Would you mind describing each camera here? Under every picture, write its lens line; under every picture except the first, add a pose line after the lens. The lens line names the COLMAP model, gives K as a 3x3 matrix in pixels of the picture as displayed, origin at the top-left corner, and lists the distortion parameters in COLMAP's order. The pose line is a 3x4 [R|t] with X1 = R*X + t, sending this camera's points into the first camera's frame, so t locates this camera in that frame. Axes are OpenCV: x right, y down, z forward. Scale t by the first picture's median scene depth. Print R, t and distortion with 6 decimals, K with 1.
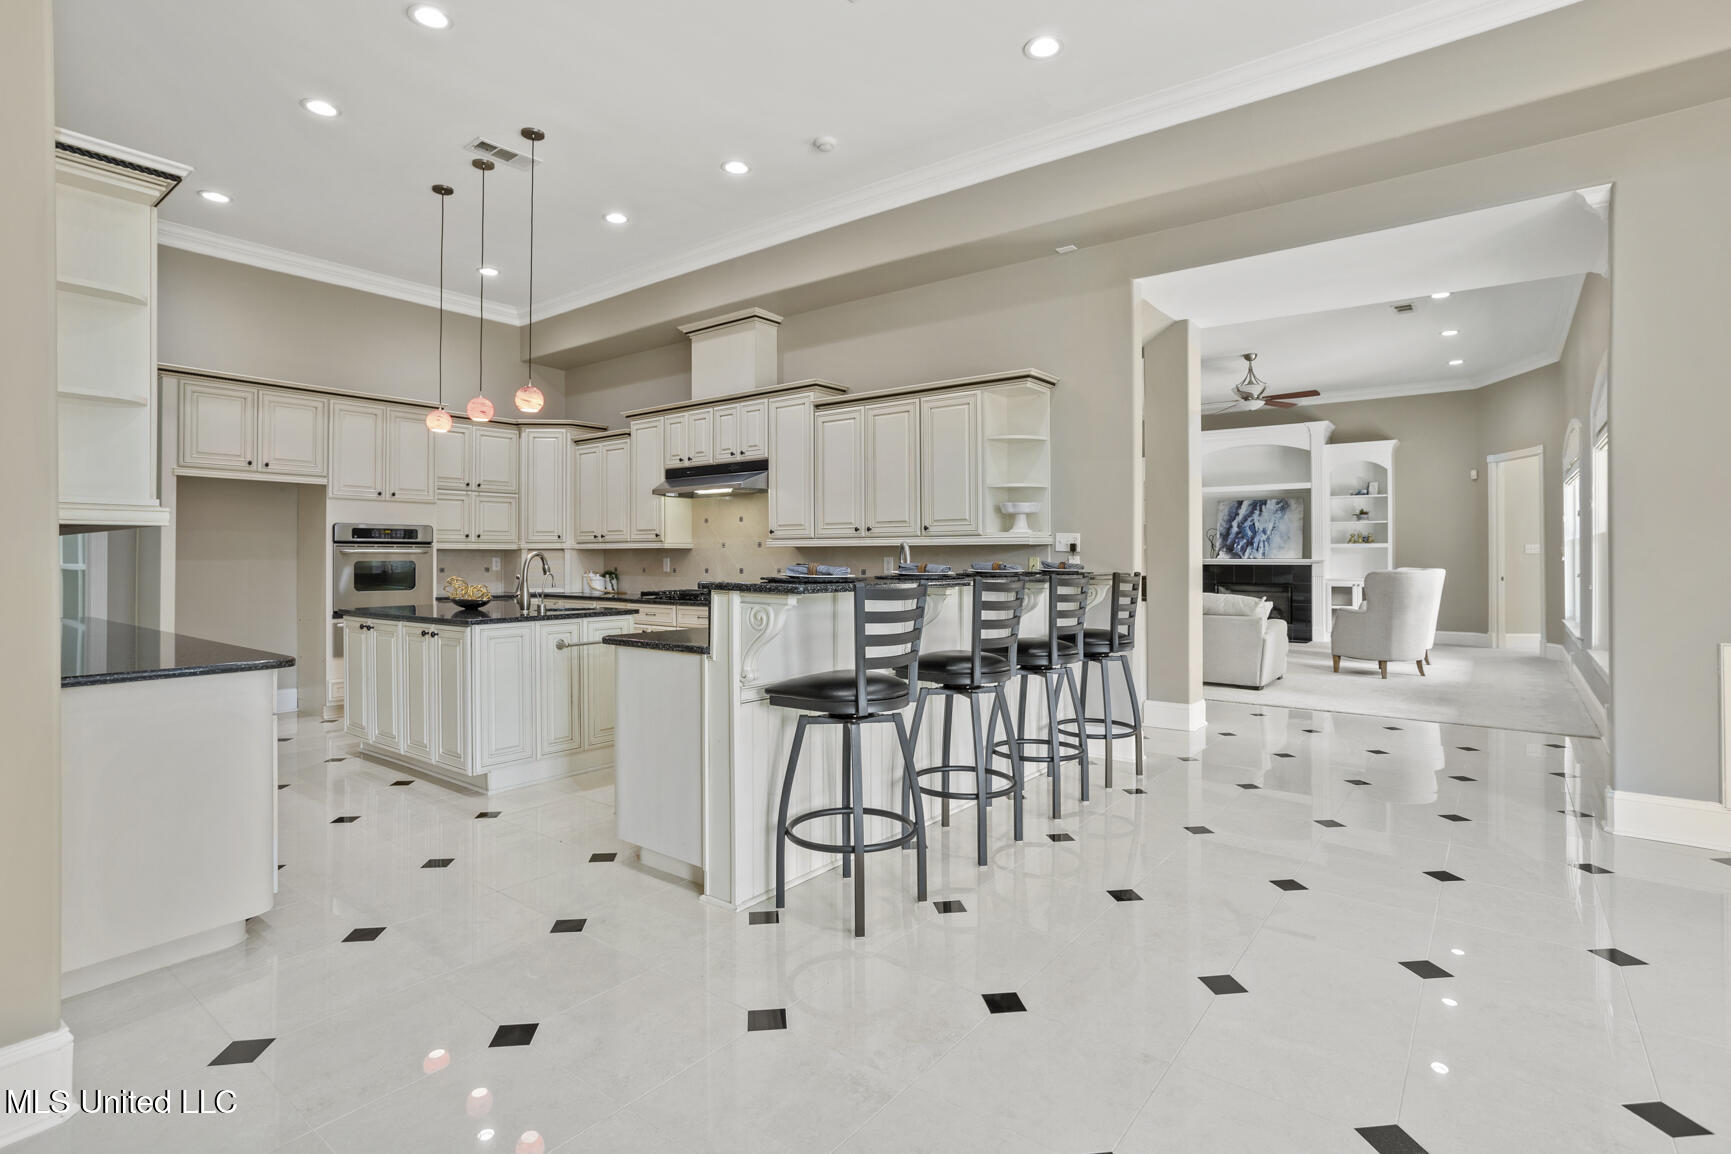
lens RADIAL K [[842.9, 0, 841.6], [0, 842.9, 548.2], [0, 0, 1]] dist [-0.028575, 0.016163]
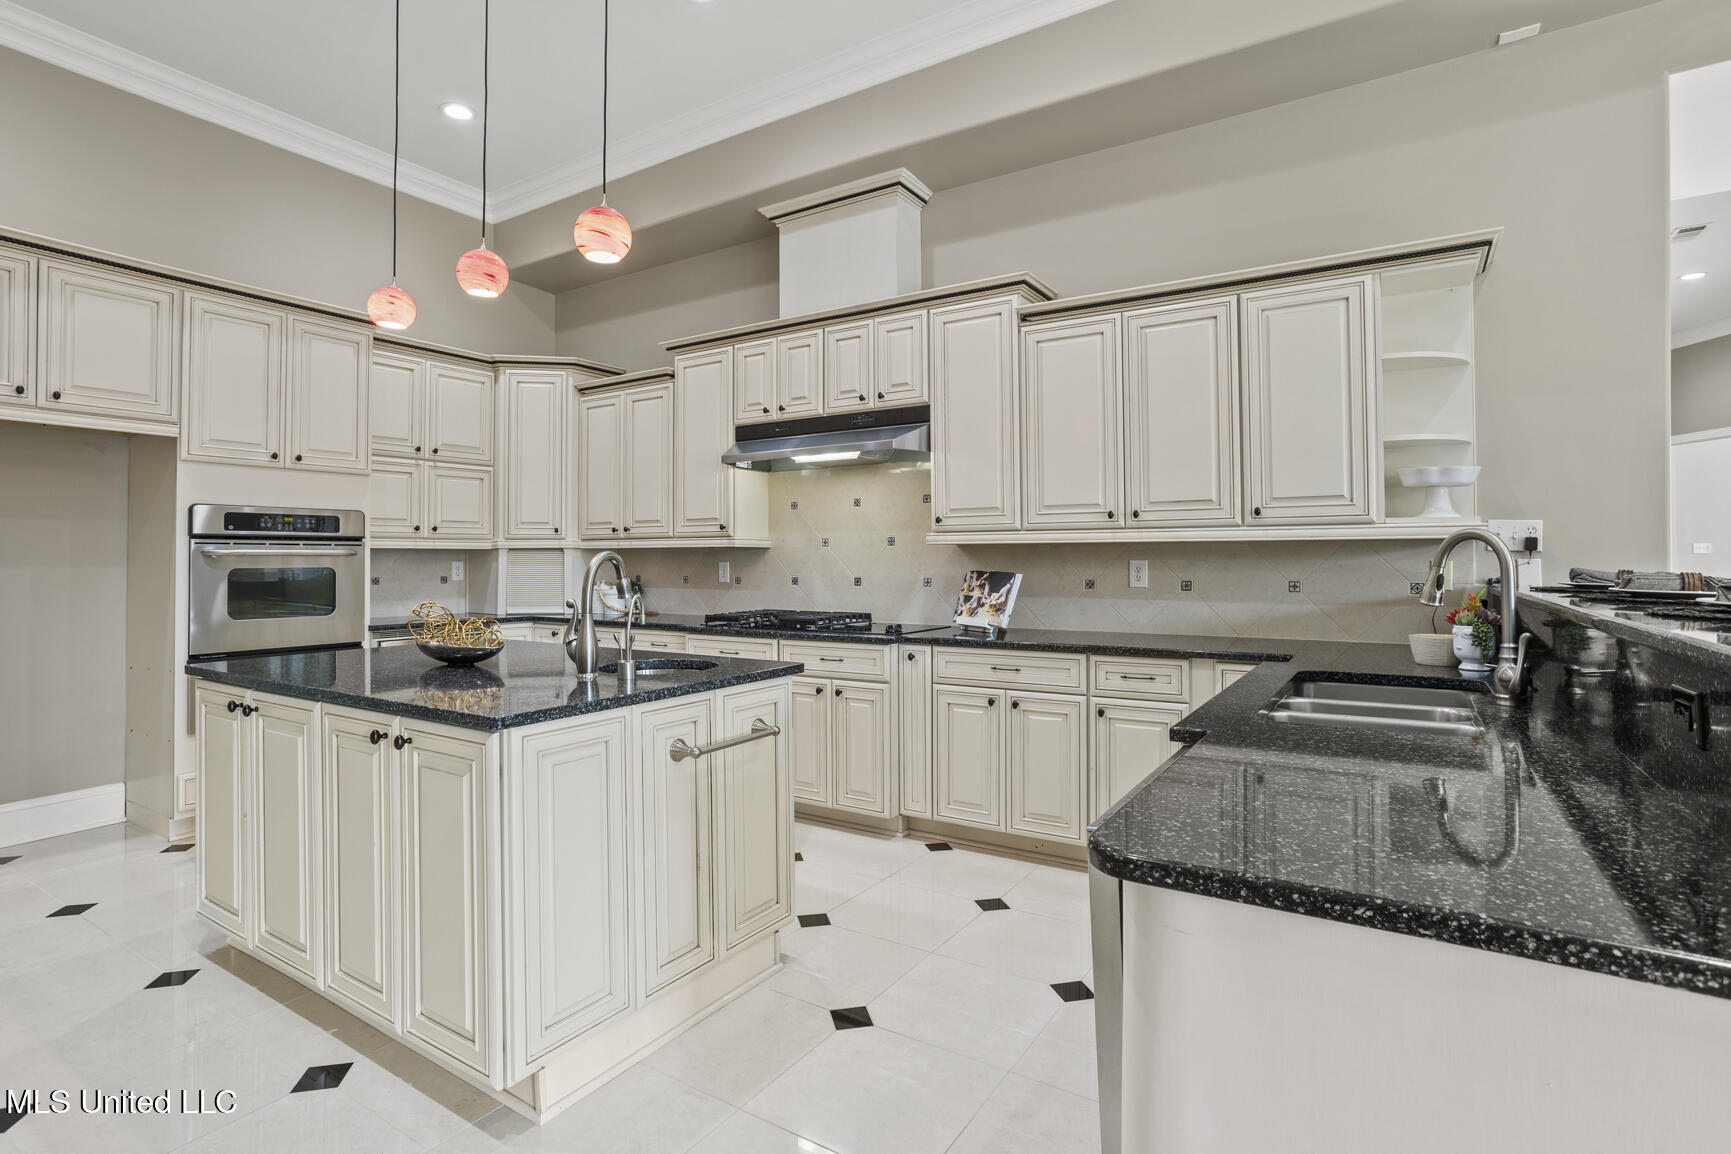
lens RADIAL K [[842.9, 0, 843.4], [0, 842.9, 544.2], [0, 0, 1]] dist [-0.028575, 0.016163]
pose [[0.995819, -0.000349, 0.091353, -0.204815], [0.000898, 0.999982, -0.005977, 0.002012], [-0.091349, 0.006035, 0.995801, 0.375430]]
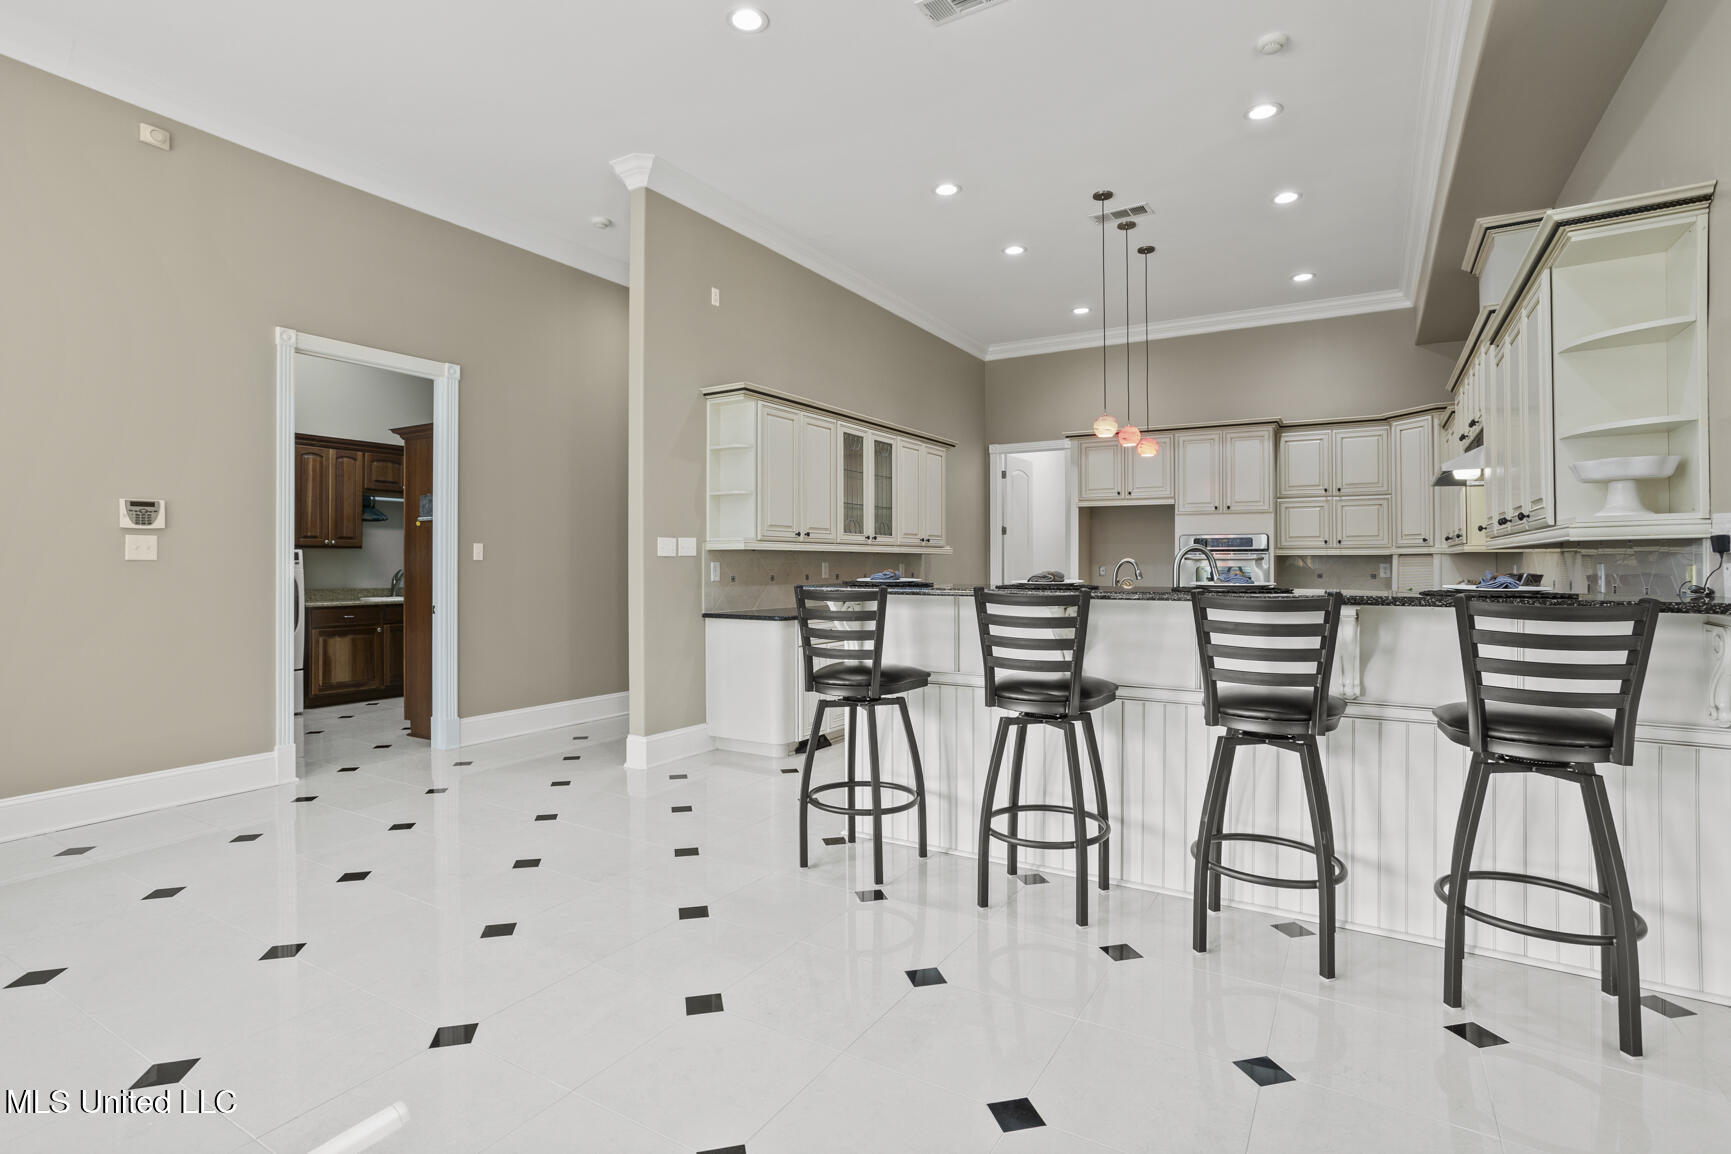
lens RADIAL K [[842.9, 0, 877.0], [0, 842.9, 558.8], [0, 0, 1]] dist [-0.028575, 0.016163]
pose [[0.126520, -0.005463, -0.991949, 0.543783], [0.010755, 0.999934, -0.004135, 0.004225], [0.991906, -0.010145, 0.126571, 0.402455]]
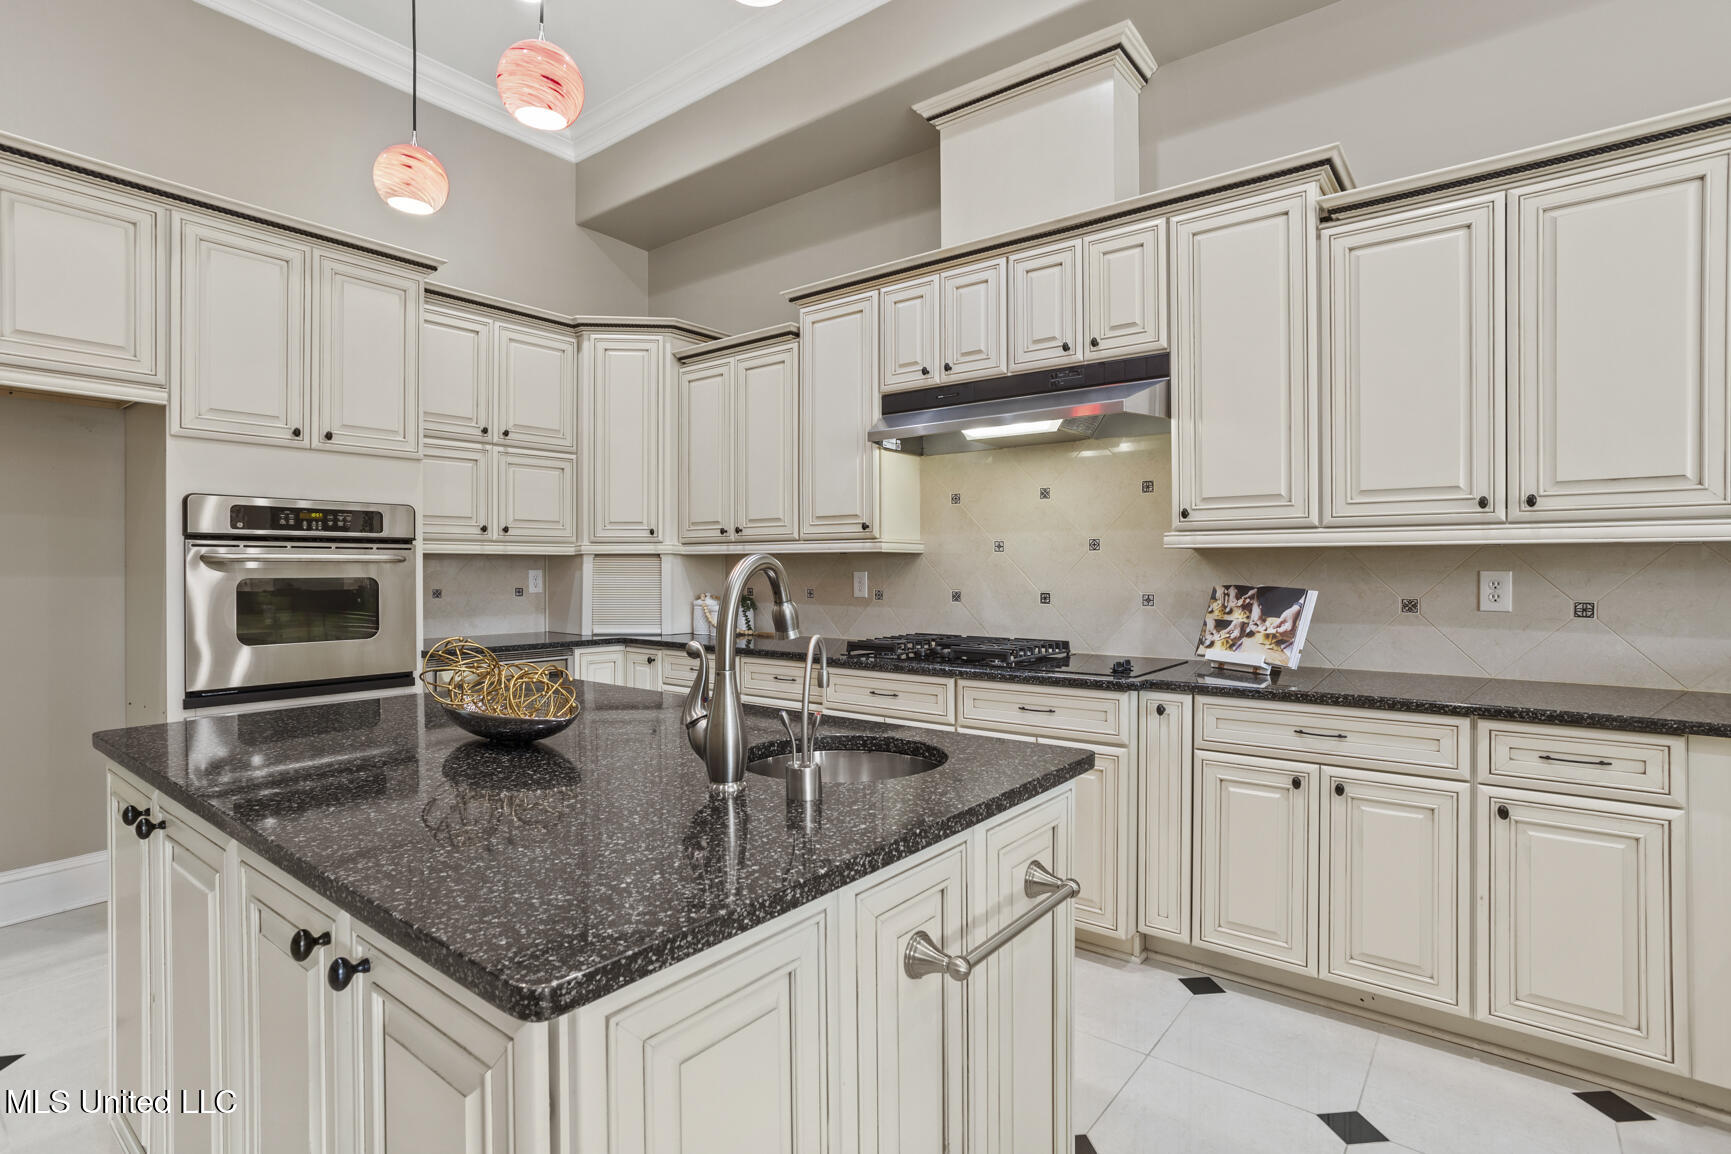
lens RADIAL K [[842.9, 0, 858.4], [0, 842.9, 571.7], [0, 0, 1]] dist [-0.028575, 0.016163]
pose [[0.999947, 0.000953, 0.010224, -0.251930], [-0.001119, 0.999868, 0.016203, 0.003988], [-0.010207, -0.016213, 0.999816, 0.547446]]
